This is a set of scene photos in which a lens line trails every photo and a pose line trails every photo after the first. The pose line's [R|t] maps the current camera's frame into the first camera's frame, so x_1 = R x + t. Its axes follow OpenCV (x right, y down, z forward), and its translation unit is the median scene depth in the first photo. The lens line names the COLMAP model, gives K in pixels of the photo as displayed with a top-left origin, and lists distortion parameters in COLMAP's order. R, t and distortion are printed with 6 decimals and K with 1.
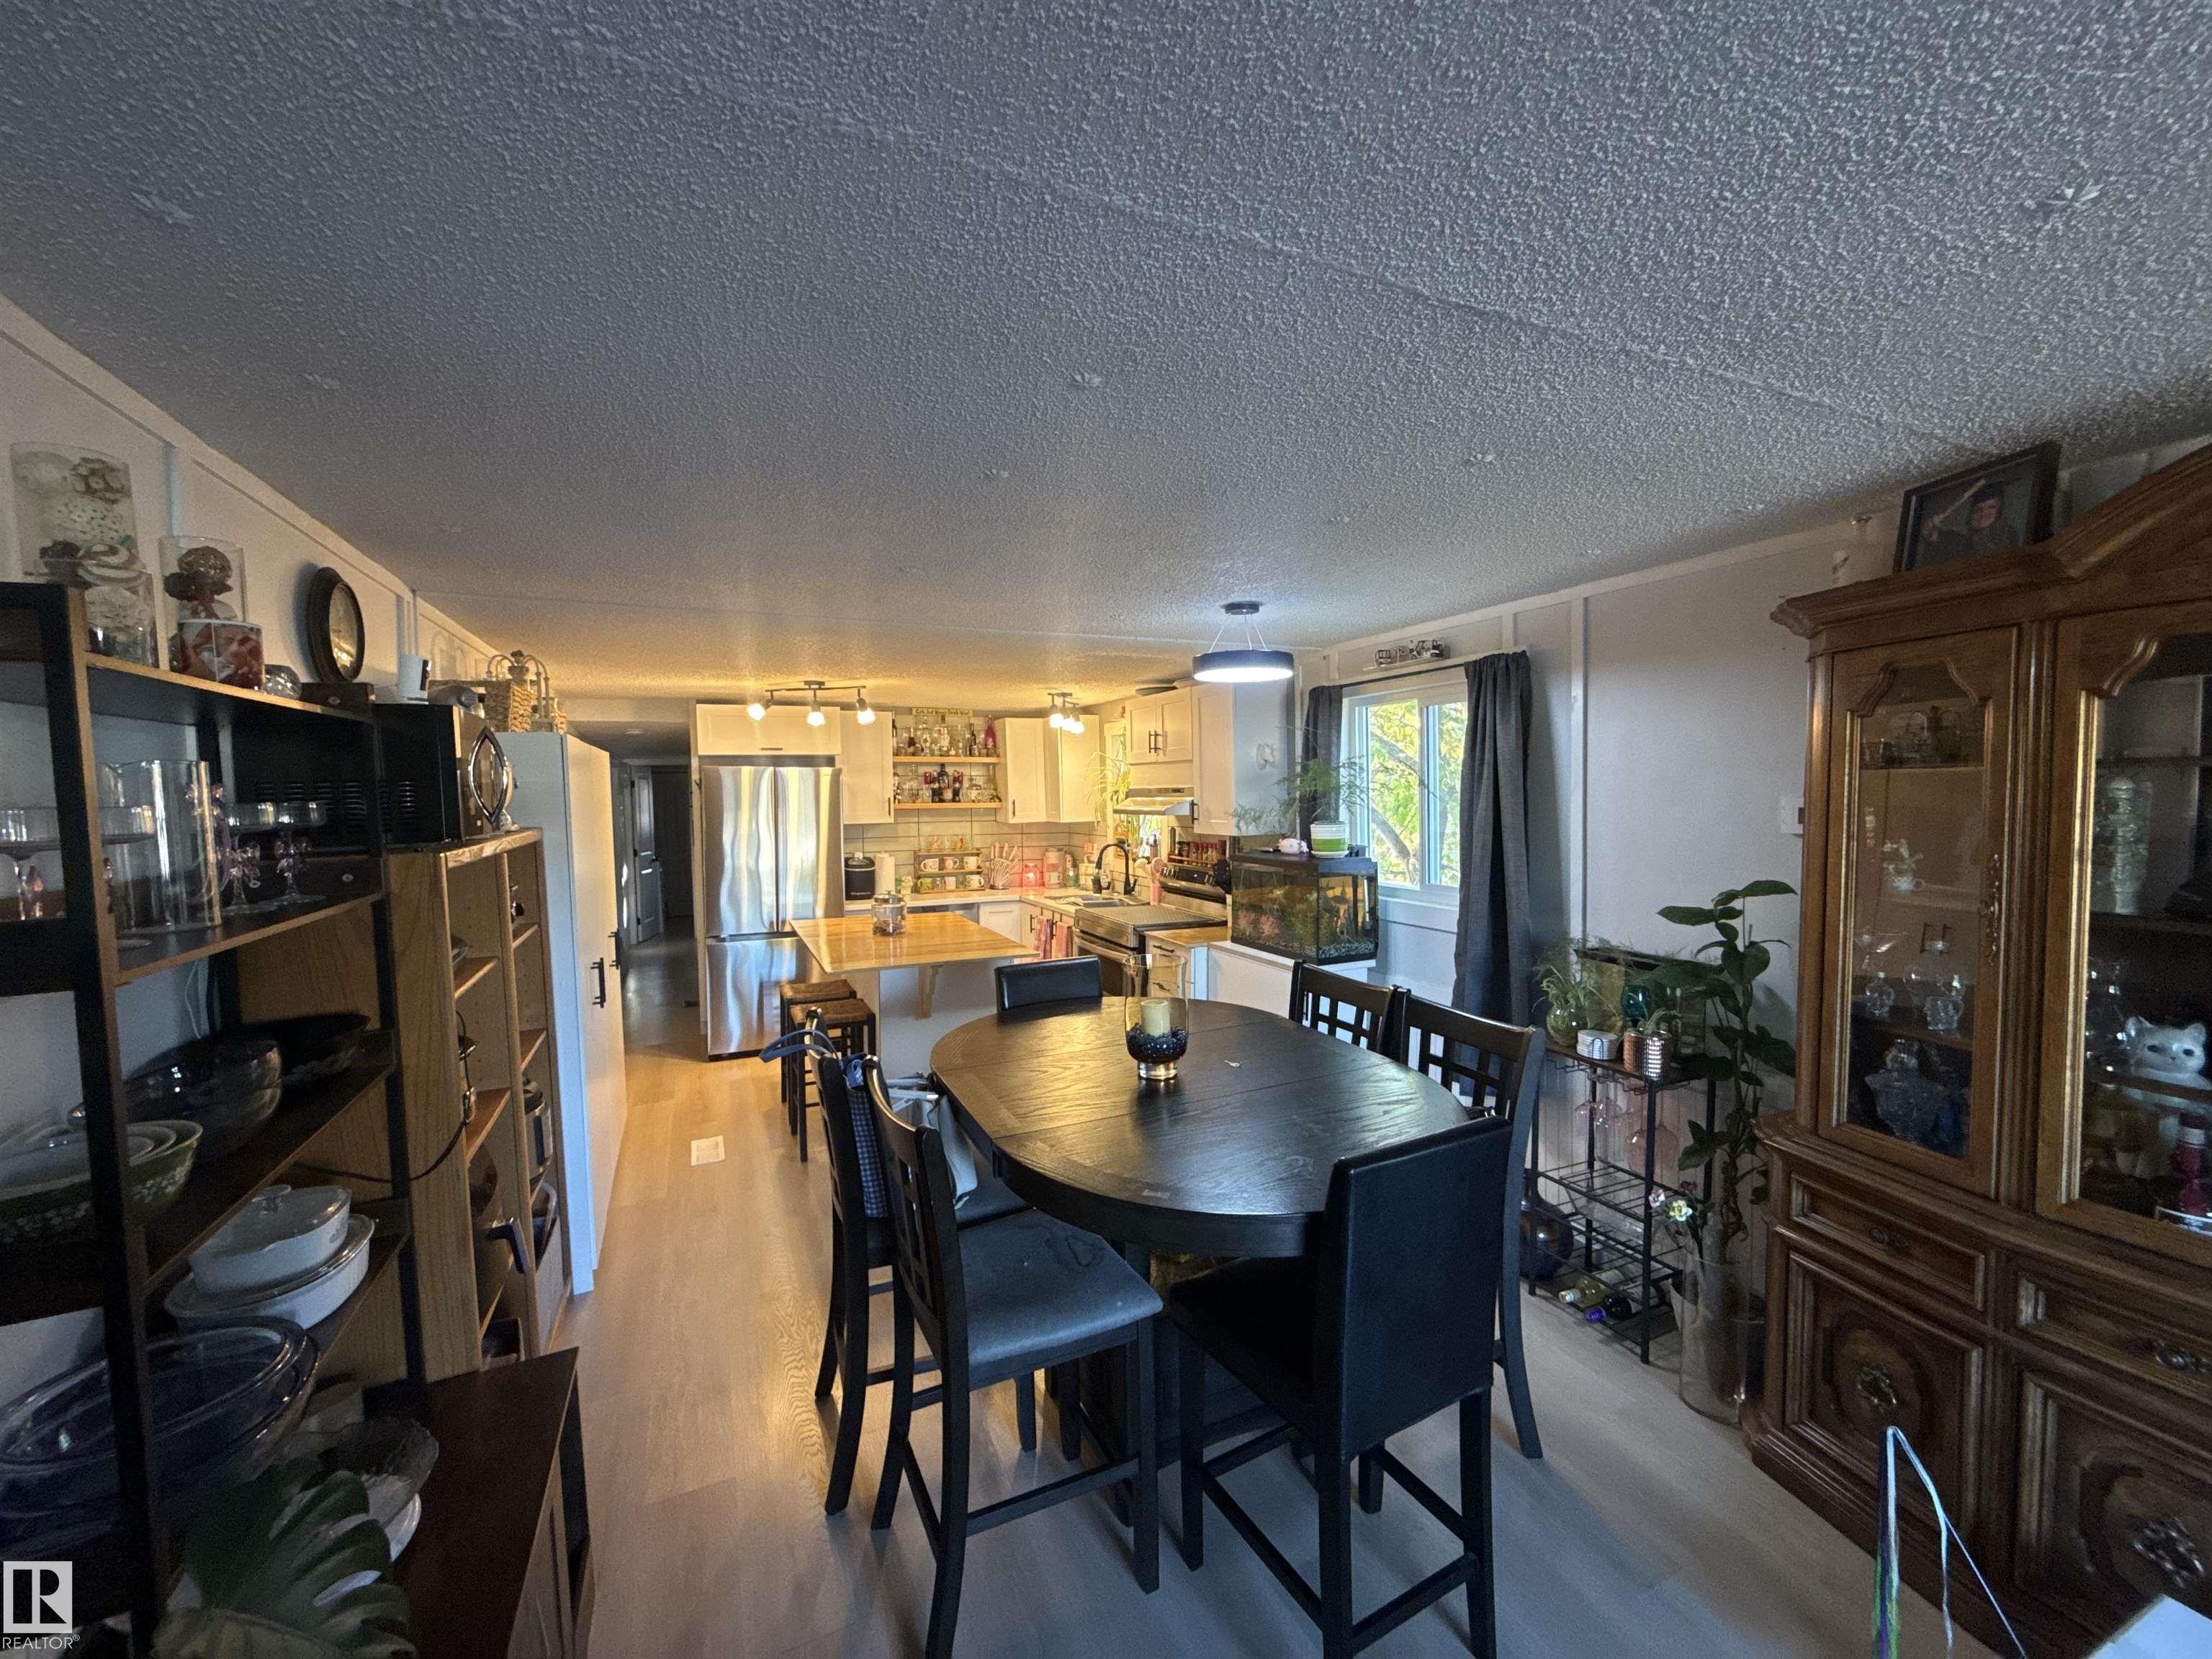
lens RADIAL K [[875.3, 0, 1100.0], [0, 875.3, 825.3], [0, 0, 1]] dist [-0.001079, -0.000096]
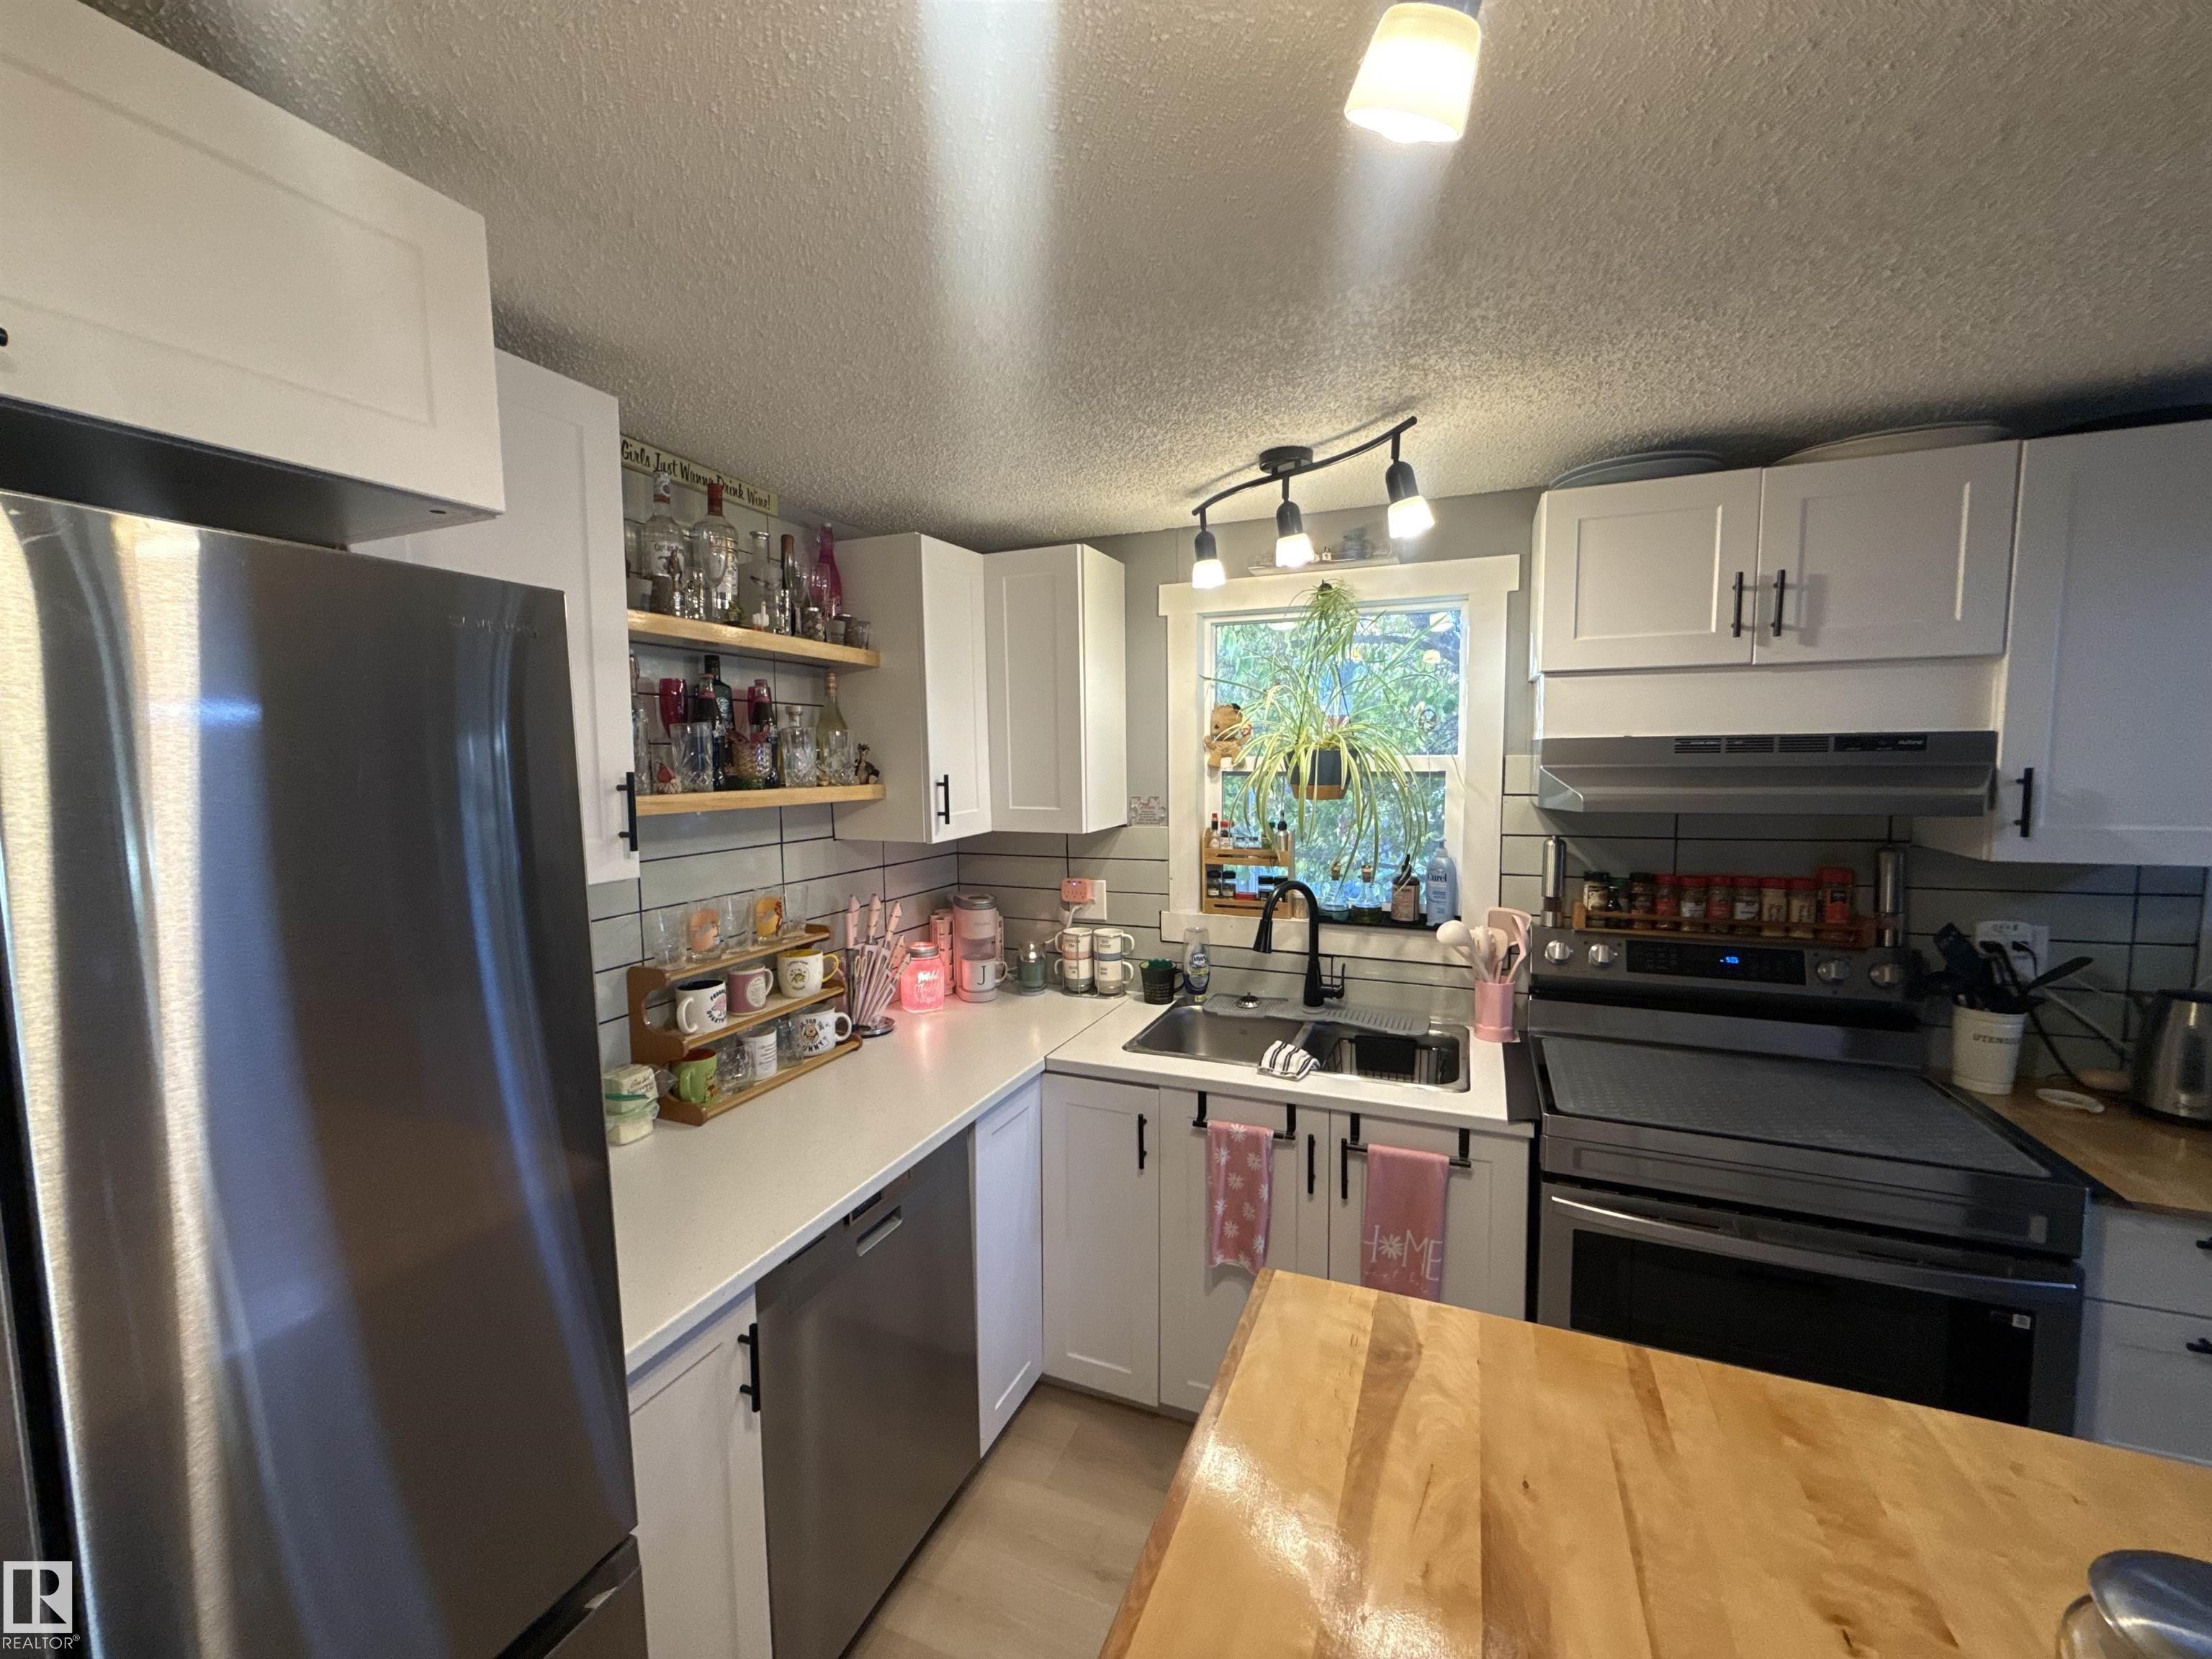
lens RADIAL K [[875.3, 0, 1100.0], [0, 875.3, 825.3], [0, 0, 1]] dist [-0.001079, -0.000096]
pose [[0.745470, -0.055251, 0.664245, -0.280921], [0.029997, 0.998330, 0.049375, -0.023956], [-0.665863, -0.016882, 0.745883, 0.702973]]
